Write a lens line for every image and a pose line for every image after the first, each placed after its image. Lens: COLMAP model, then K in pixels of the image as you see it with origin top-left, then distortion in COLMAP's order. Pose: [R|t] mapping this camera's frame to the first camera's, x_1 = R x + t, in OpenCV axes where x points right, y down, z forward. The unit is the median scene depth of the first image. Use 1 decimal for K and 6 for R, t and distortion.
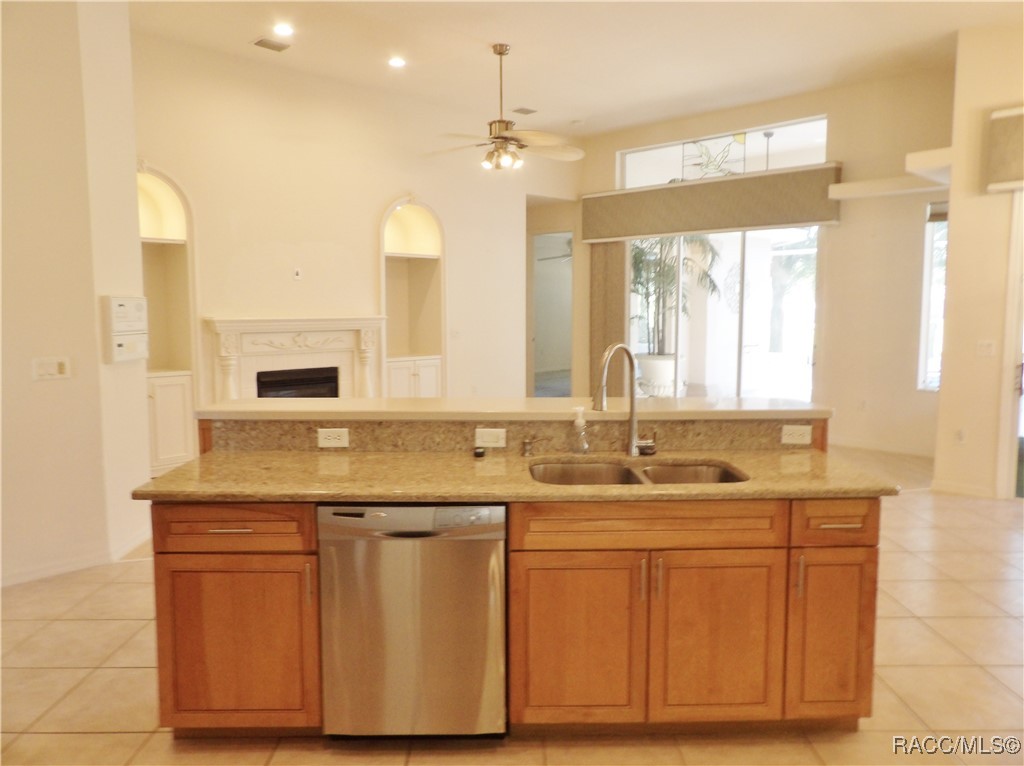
lens RADIAL K [[730.9, 0, 514.1], [0, 730.9, 376.2], [0, 0, 1]] dist [-0.041433, 0.056003]
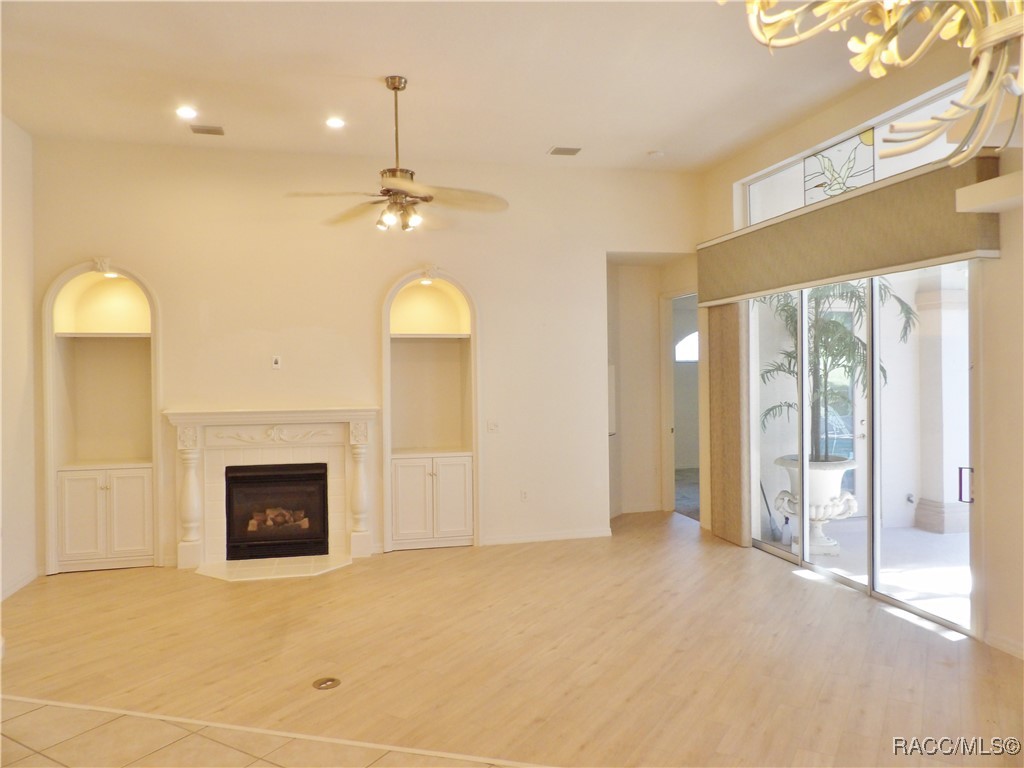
lens RADIAL K [[730.9, 0, 514.1], [0, 730.9, 377.2], [0, 0, 1]] dist [-0.041433, 0.056003]
pose [[0.855745, -0.006337, -0.517358, 0.502345], [-0.039360, 0.996230, -0.077307, -0.068720], [0.515898, 0.086519, 0.852270, 0.408083]]
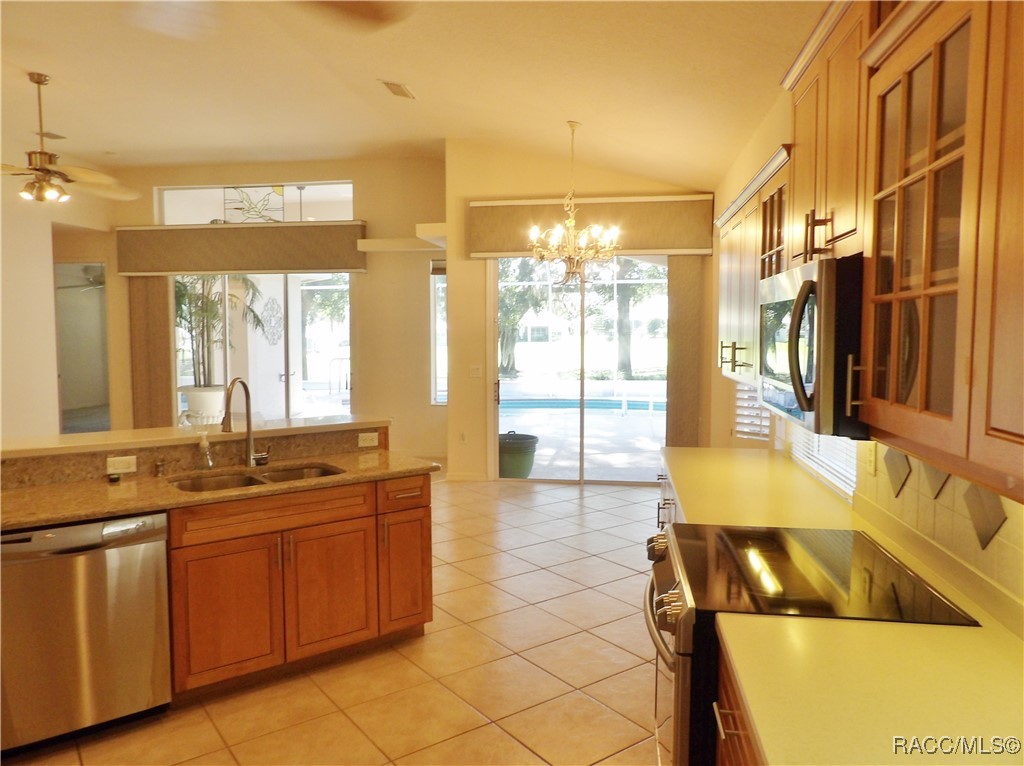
lens RADIAL K [[730.9, 0, 514.1], [0, 730.9, 376.2], [0, 0, 1]] dist [-0.041433, 0.056003]
pose [[0.802550, -0.035380, 0.595534, -0.099873], [0.058316, 0.998112, -0.019290, 0.001772], [-0.593727, 0.050211, 0.803098, -0.133101]]
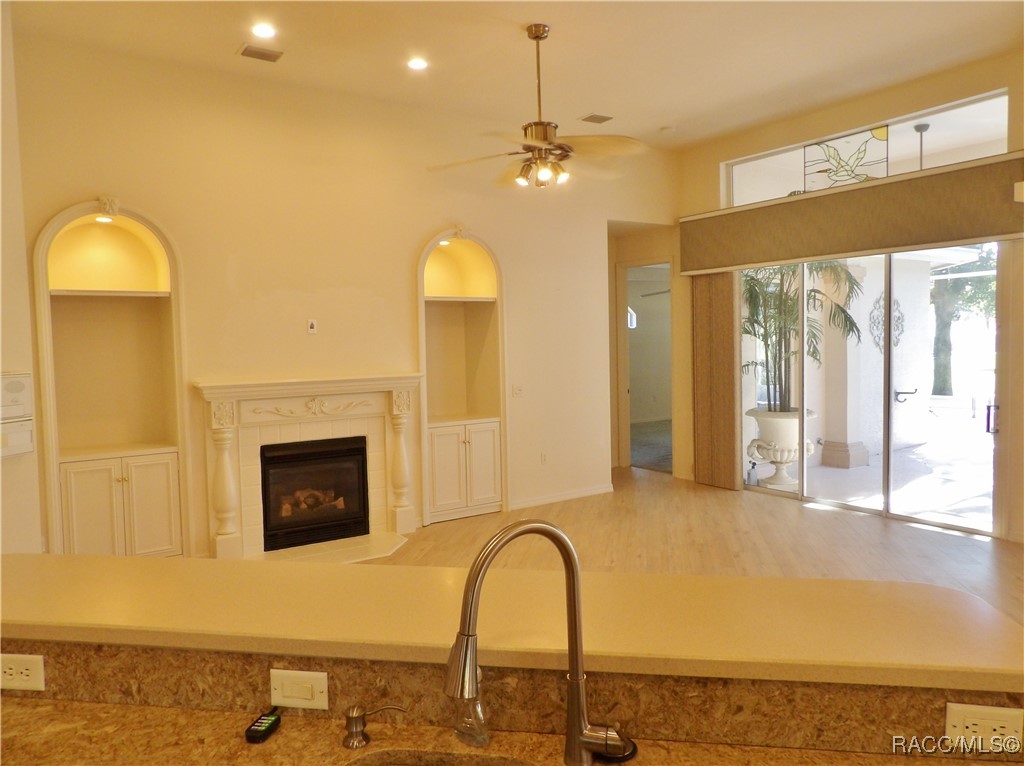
lens RADIAL K [[729.3, 0, 515.3], [0, 729.3, 379.7], [0, 0, 1]] dist [-0.043255, 0.049269]
pose [[0.982135, -0.011069, -0.187849, 0.097945], [0.003254, 0.999118, -0.041856, -0.049303], [0.188147, 0.040497, 0.981306, 0.256339]]
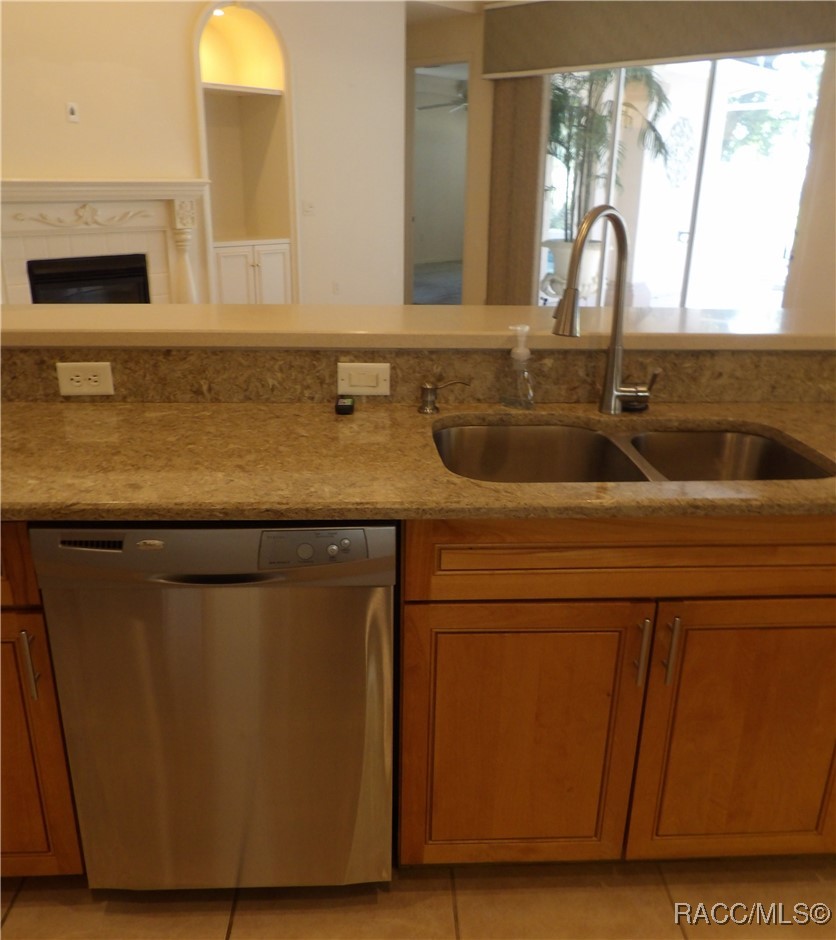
lens RADIAL K [[833.3, 0, 410.0], [0, 833.3, 502.5], [0, 0, 1]] dist [-0.050439, 0.066481]
pose [[0.999440, 0.000756, 0.033449, -0.008386], [-0.009776, 0.962715, 0.270341, 0.000444], [-0.031997, -0.270516, 0.962184, 0.163663]]
